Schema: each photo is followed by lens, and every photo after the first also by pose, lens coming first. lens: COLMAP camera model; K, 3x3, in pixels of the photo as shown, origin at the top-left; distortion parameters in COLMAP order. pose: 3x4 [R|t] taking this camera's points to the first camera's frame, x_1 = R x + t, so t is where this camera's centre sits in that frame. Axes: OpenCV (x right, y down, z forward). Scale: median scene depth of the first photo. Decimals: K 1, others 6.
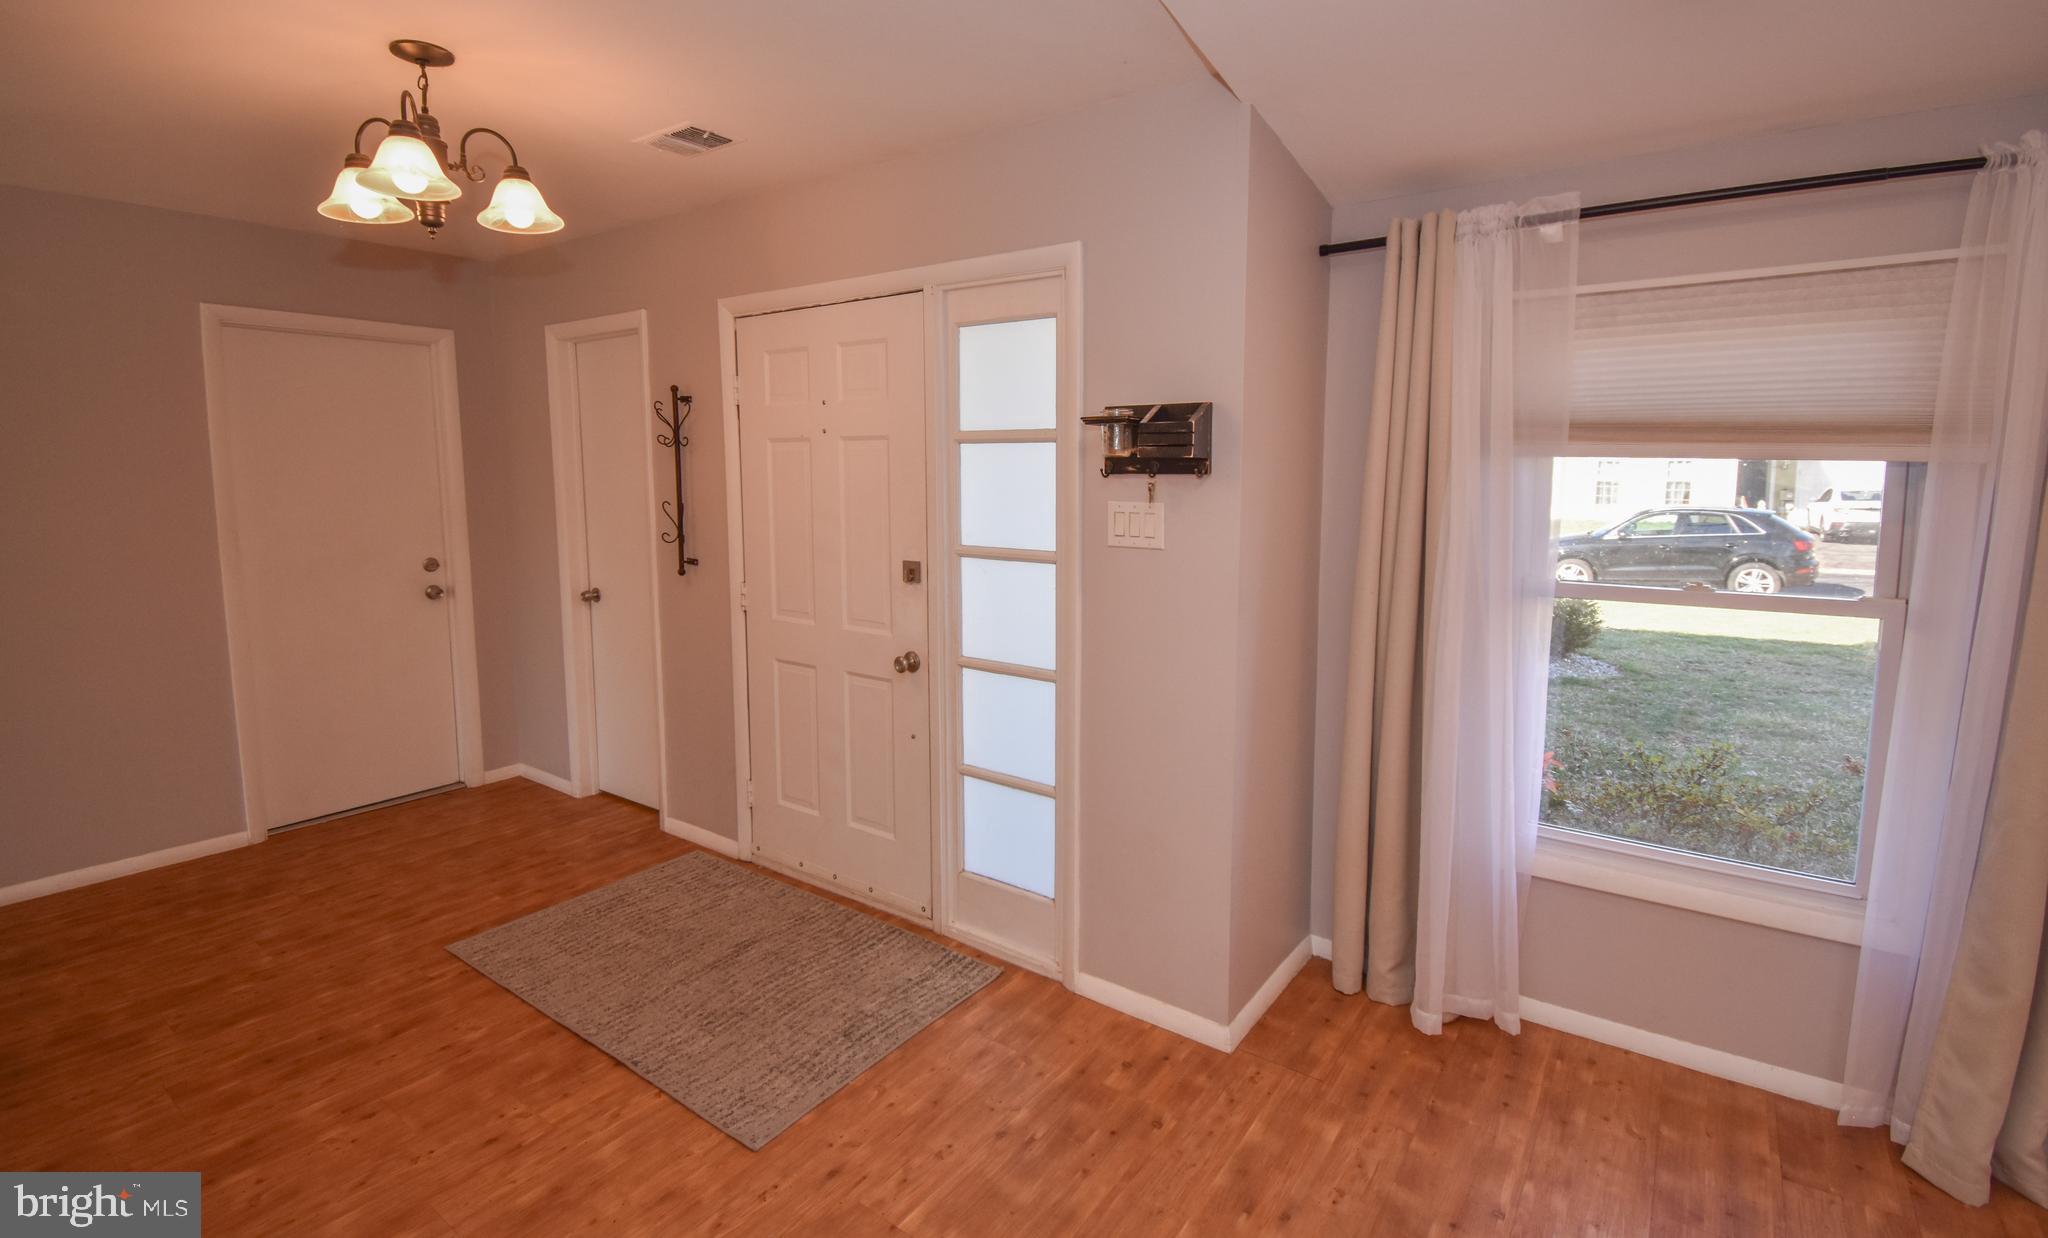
lens RADIAL K [[927.2, 0, 1044.7], [0, 927.2, 568.9], [0, 0, 1]] dist [0.015283, -0.021995]
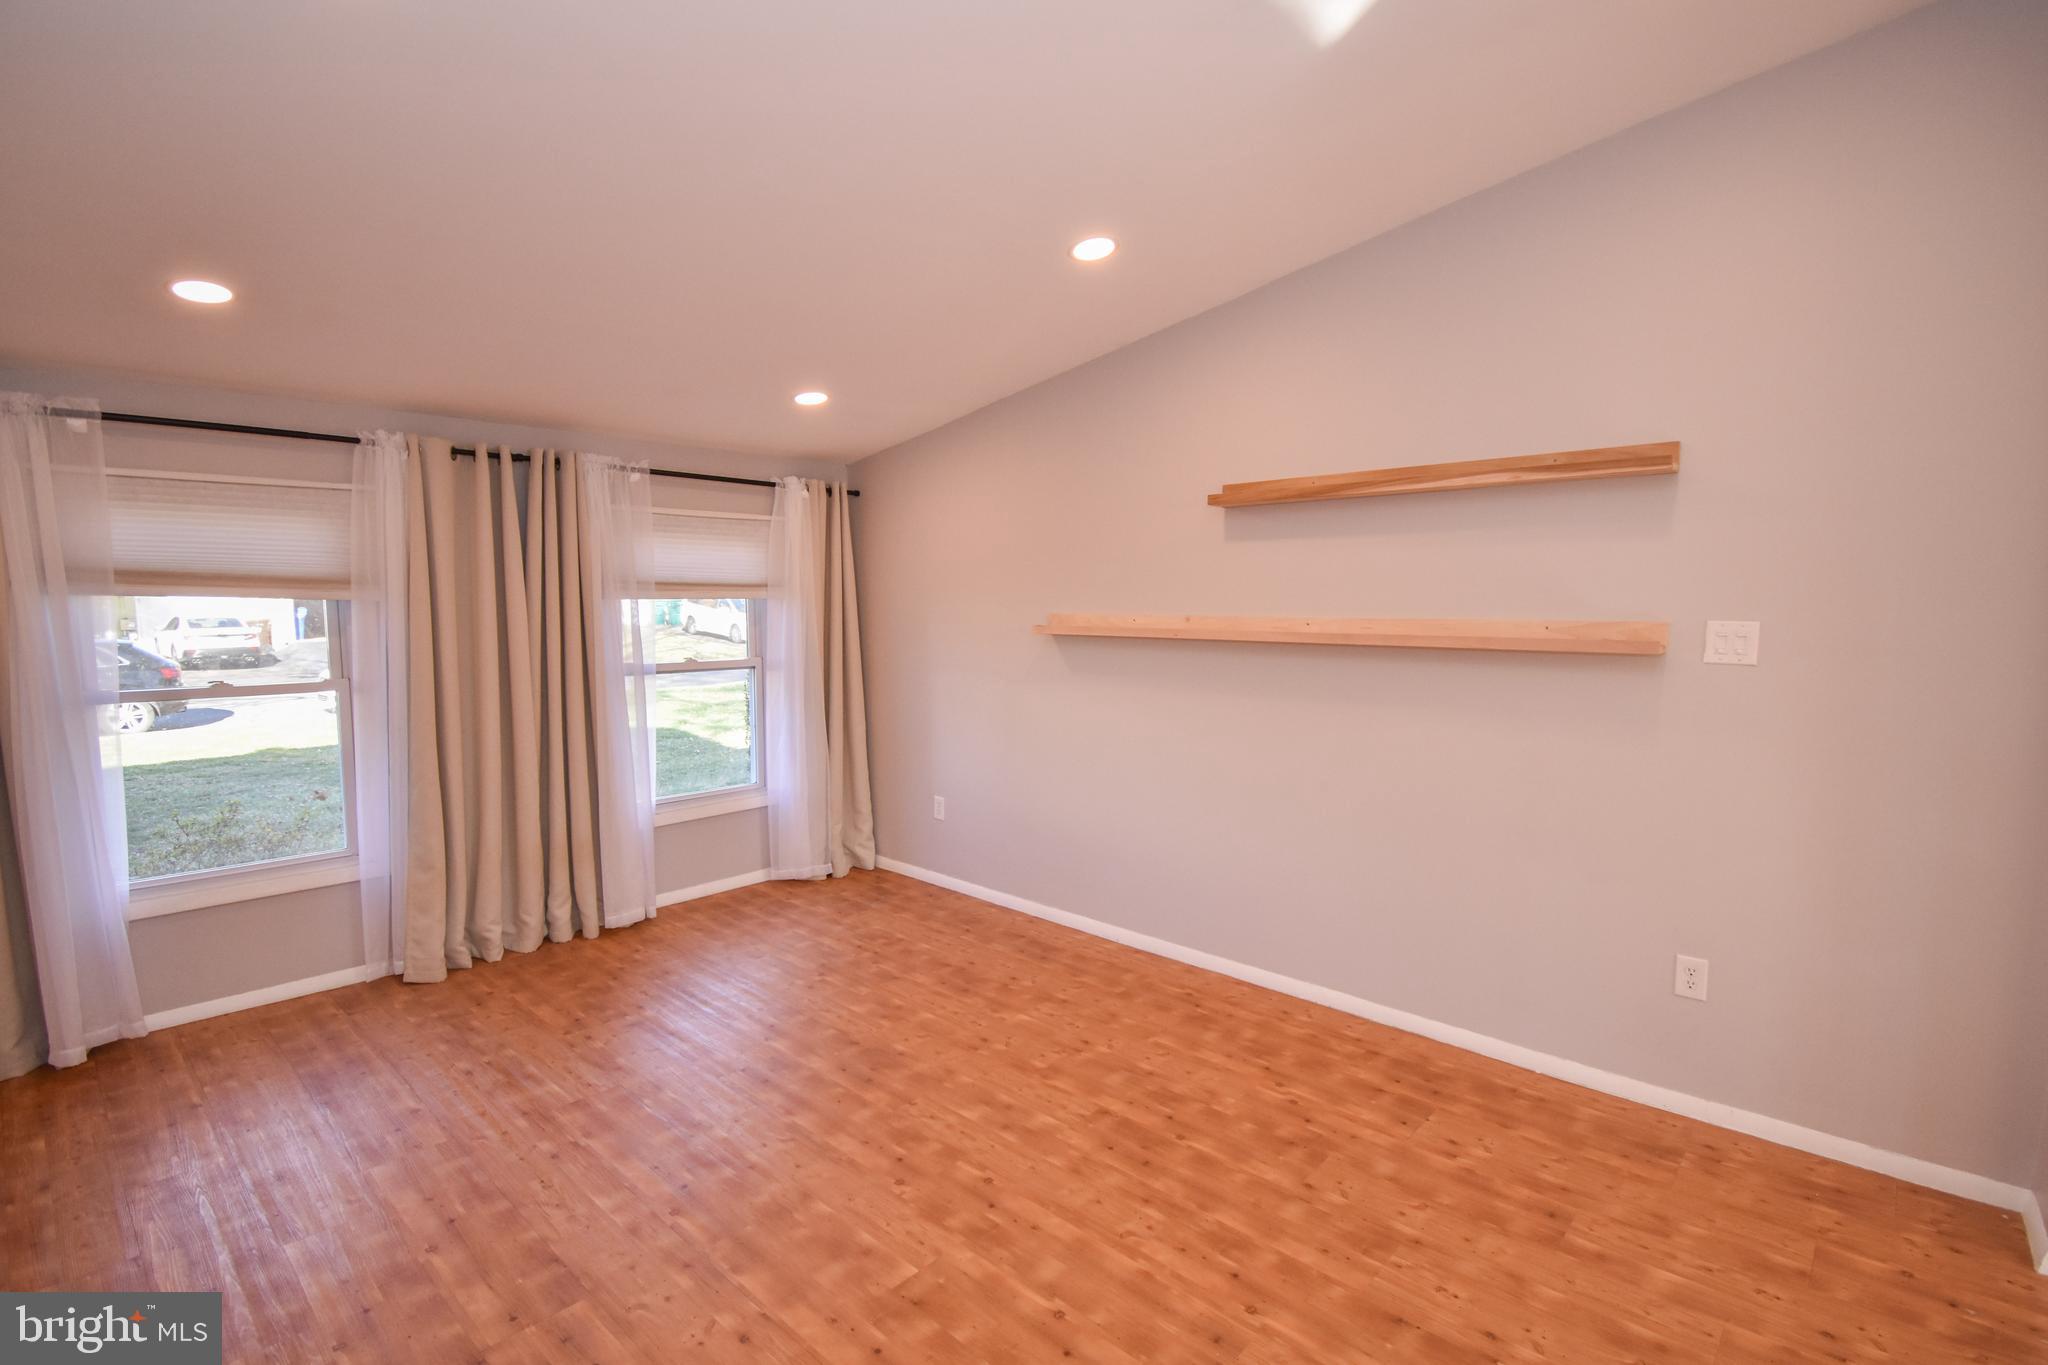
lens RADIAL K [[957.7, 0, 1026.5], [0, 957.7, 690.6], [0, 0, 1]] dist [0.026104, -0.027579]
pose [[0.134059, -0.090392, 0.986842, -0.621146], [0.099674, 0.992011, 0.077325, 0.038027], [-0.985948, 0.087997, 0.141998, -0.464457]]
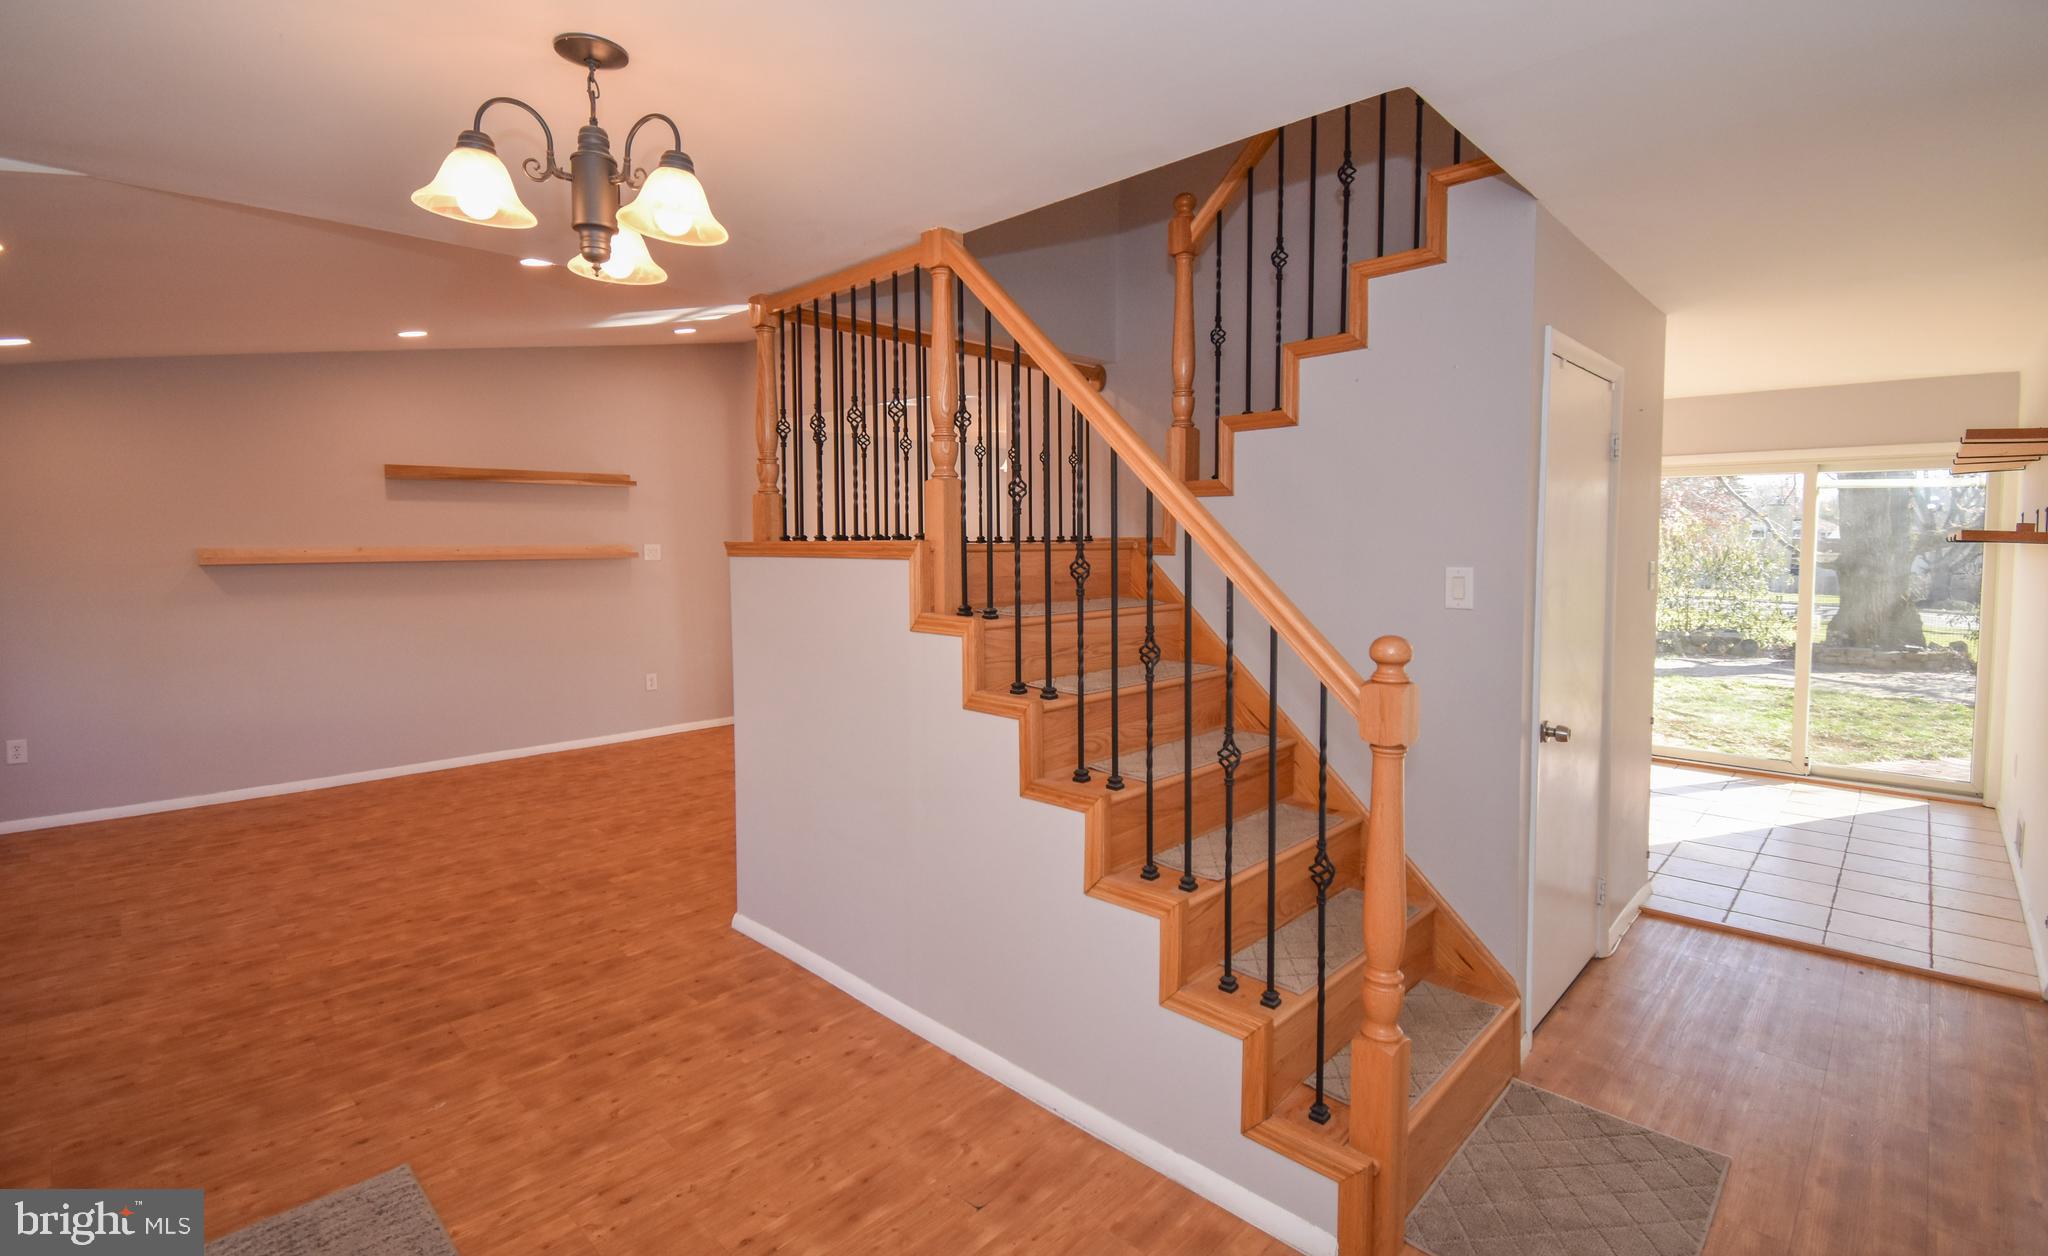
lens RADIAL K [[936.8, 0, 1063.8], [0, 936.8, 590.8], [0, 0, 1]] dist [0.002050, -0.017187]
pose [[-0.991221, -0.008867, 0.131917, -1.064864], [0.012782, 0.986648, 0.162365, -0.190097], [-0.131595, 0.162625, -0.977873, 1.615525]]
